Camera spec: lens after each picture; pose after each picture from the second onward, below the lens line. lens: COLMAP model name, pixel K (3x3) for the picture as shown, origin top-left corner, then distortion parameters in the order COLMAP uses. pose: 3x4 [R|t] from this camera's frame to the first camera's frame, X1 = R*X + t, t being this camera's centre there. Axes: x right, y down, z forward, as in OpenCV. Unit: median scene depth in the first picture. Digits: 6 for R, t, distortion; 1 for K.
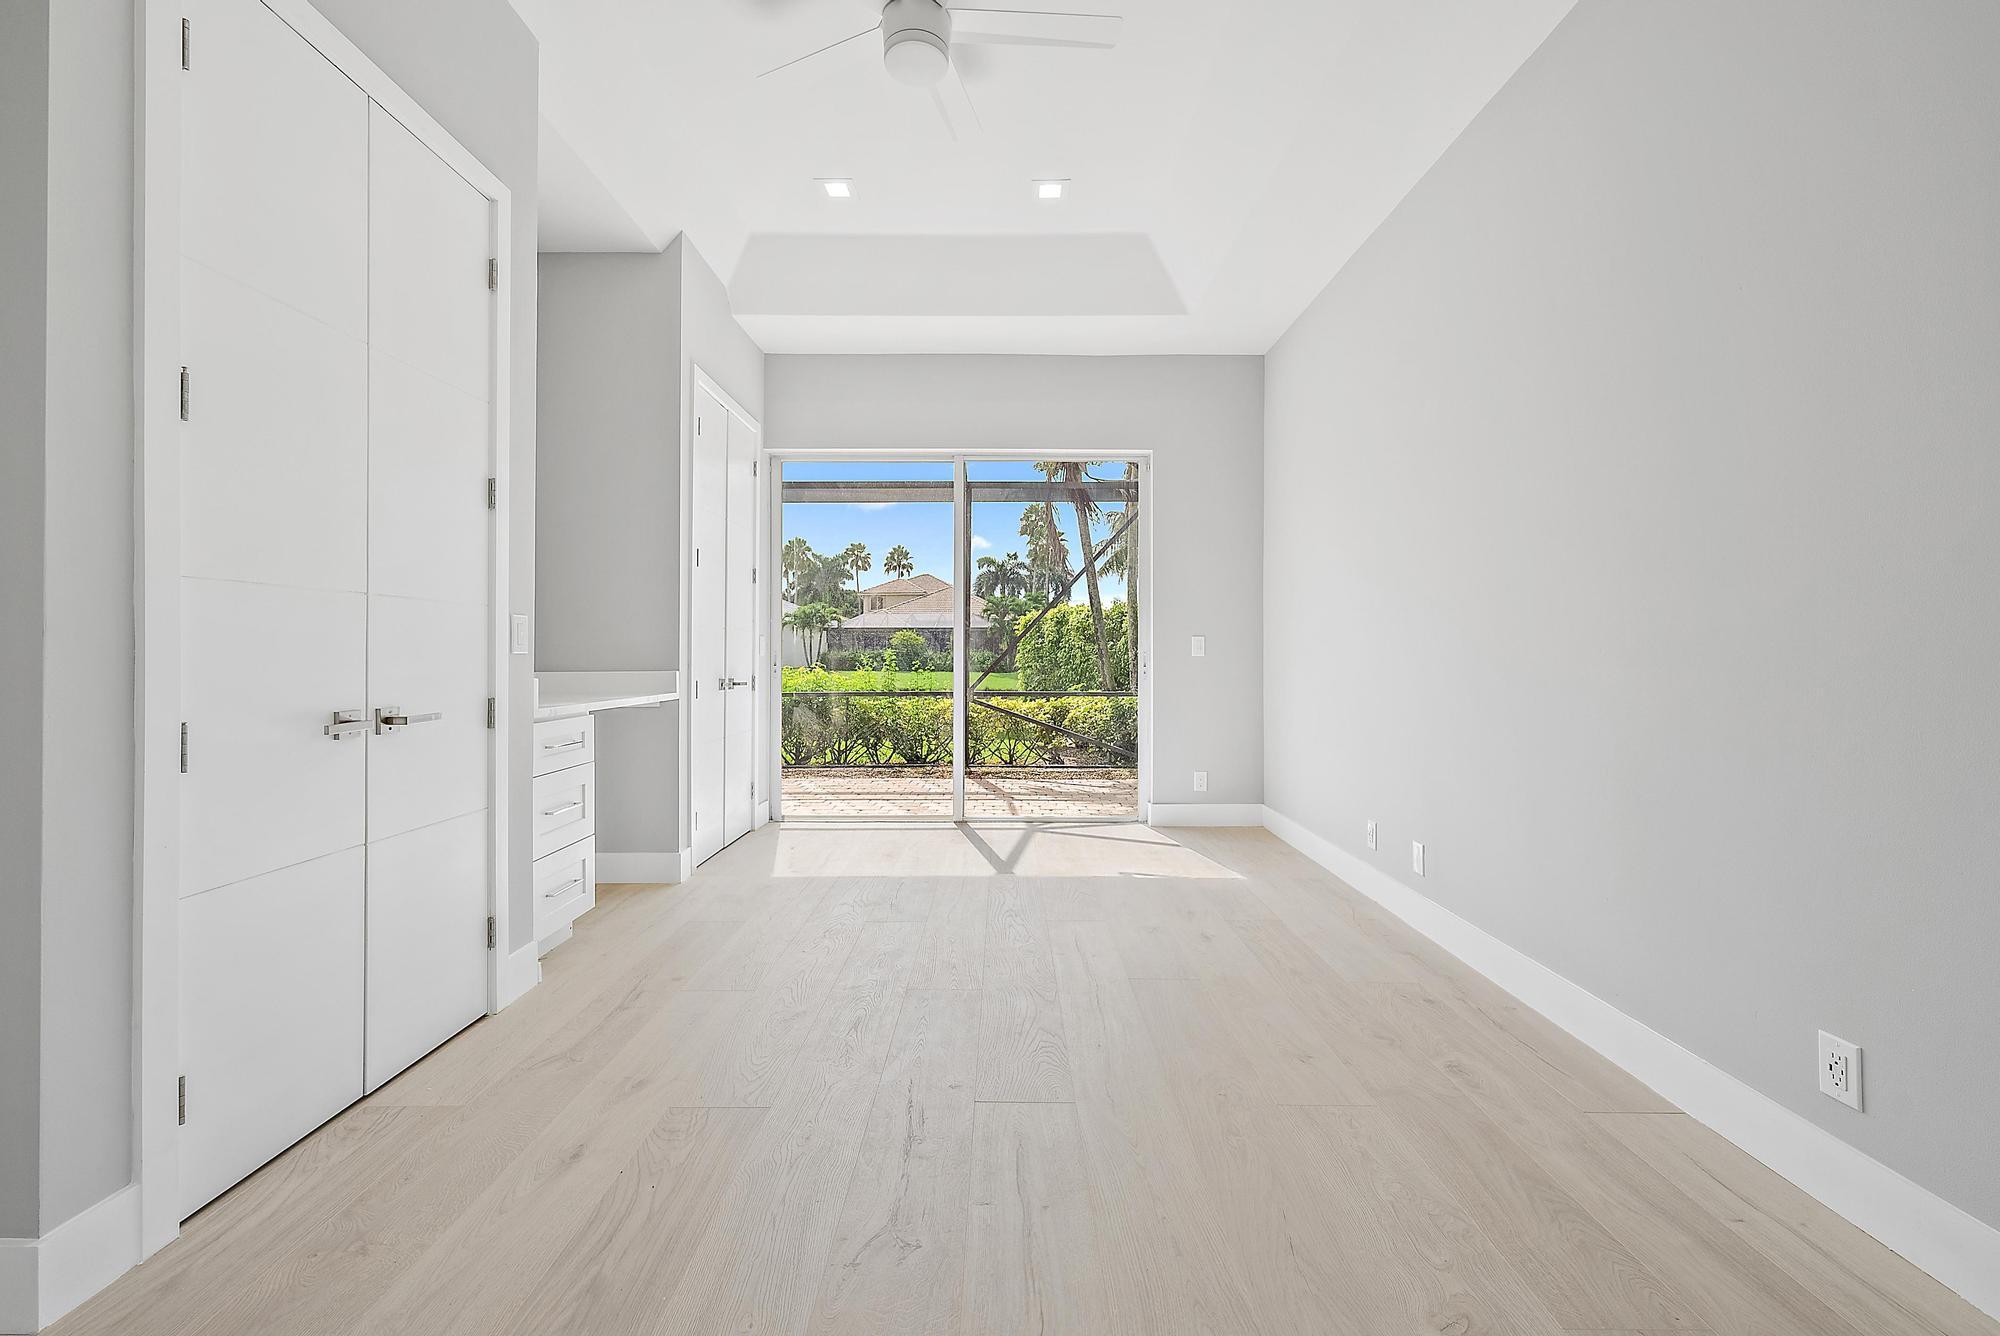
lens RADIAL K [[798.7, 0, 1055.1], [0, 798.7, 665.6], [0, 0, 1]] dist [0.008964, -0.001303]
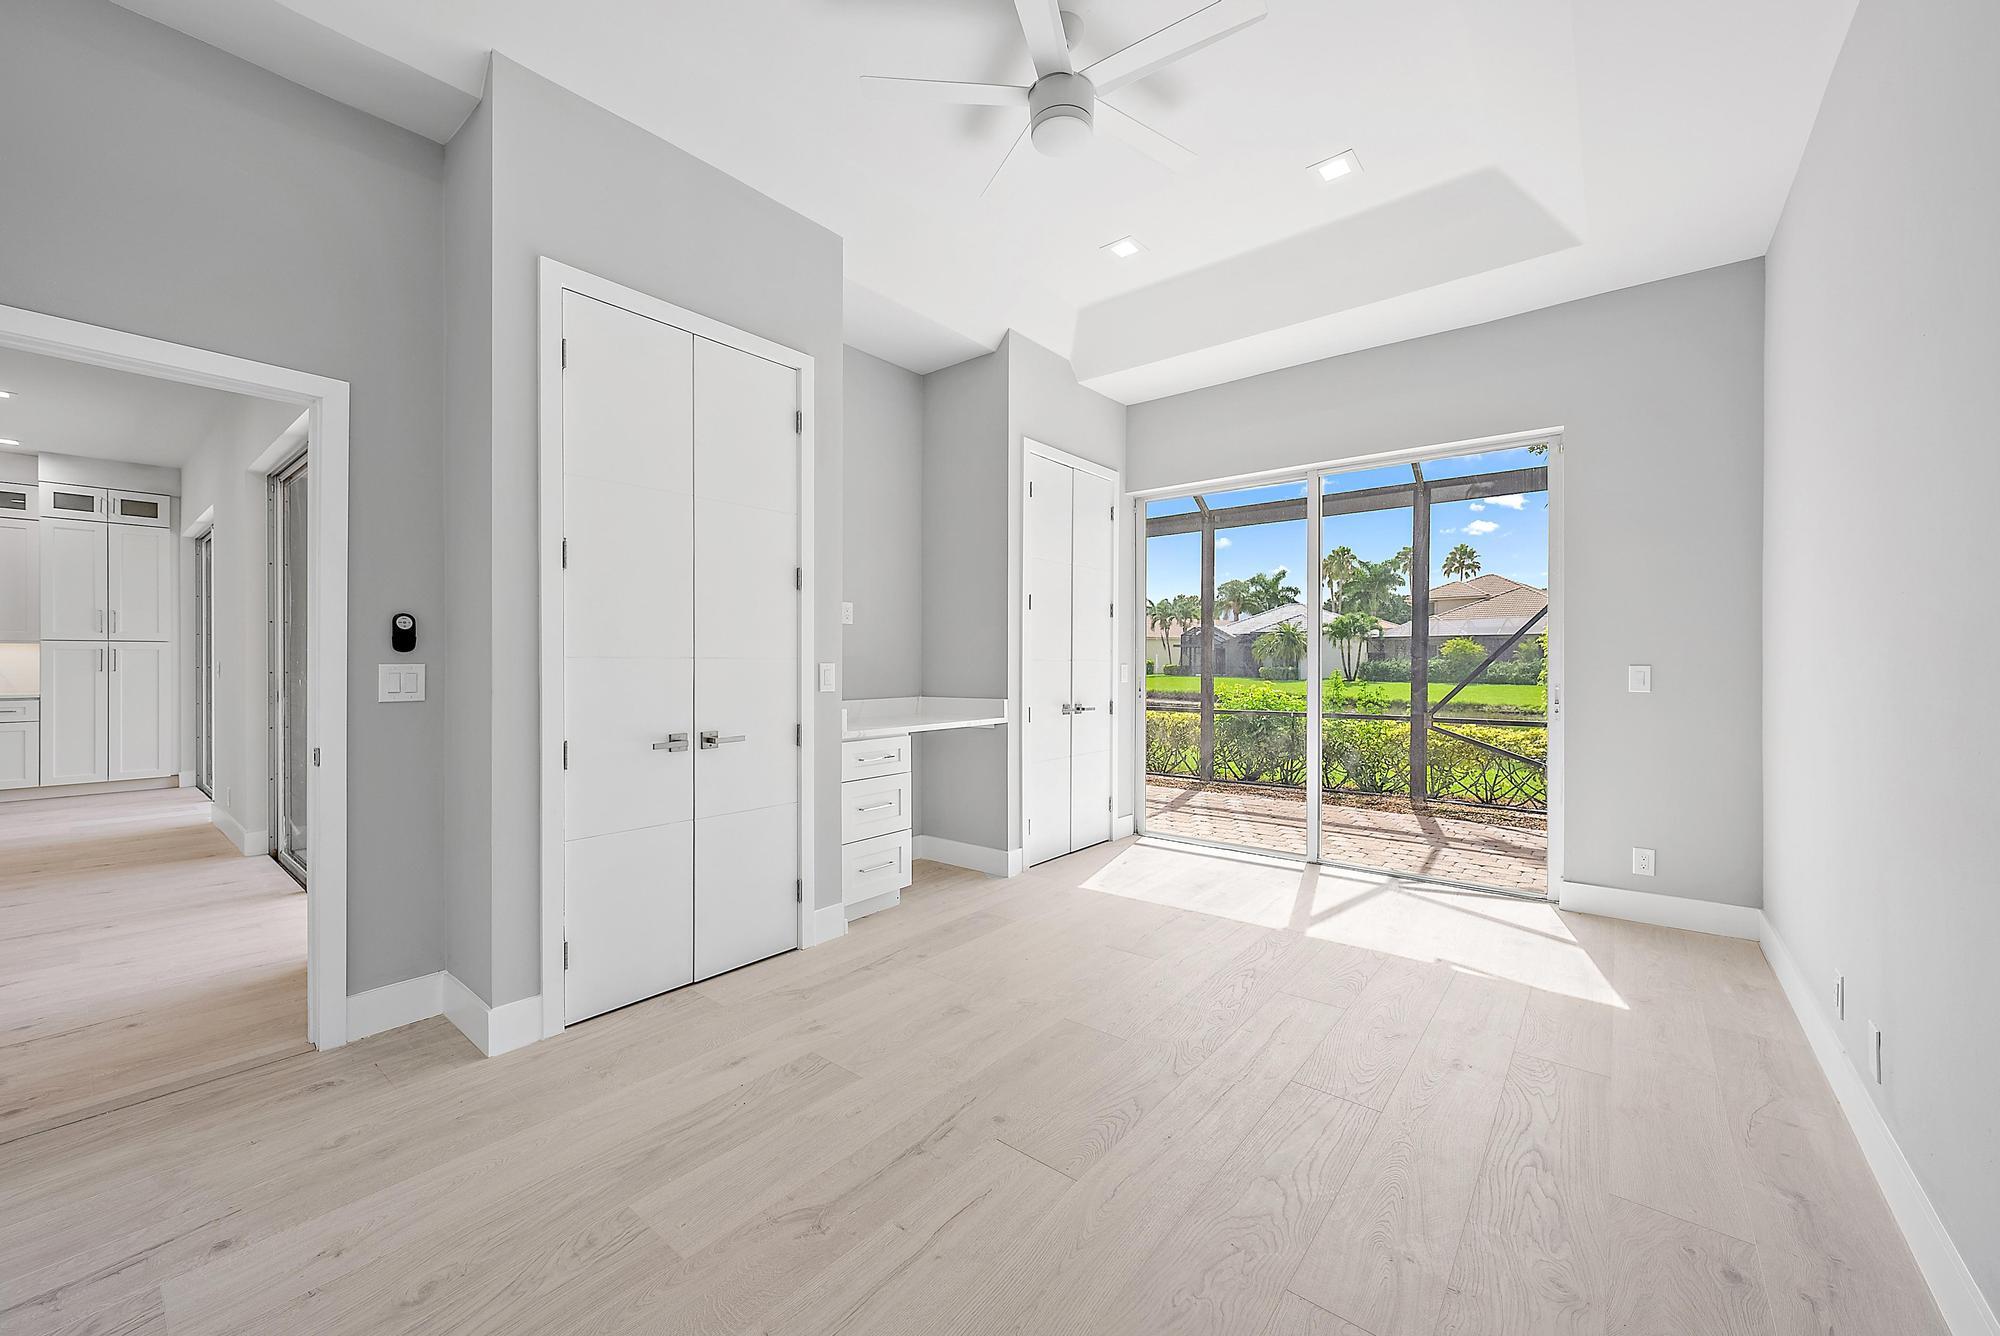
lens RADIAL K [[798.7, 0, 1047.4], [0, 798.7, 673.4], [0, 0, 1]] dist [0.008964, -0.001303]
pose [[0.779561, 0.012492, -0.626202, 0.211244], [-0.013160, 0.999907, 0.003565, -0.024435], [0.626188, 0.005462, 0.779653, 0.076225]]
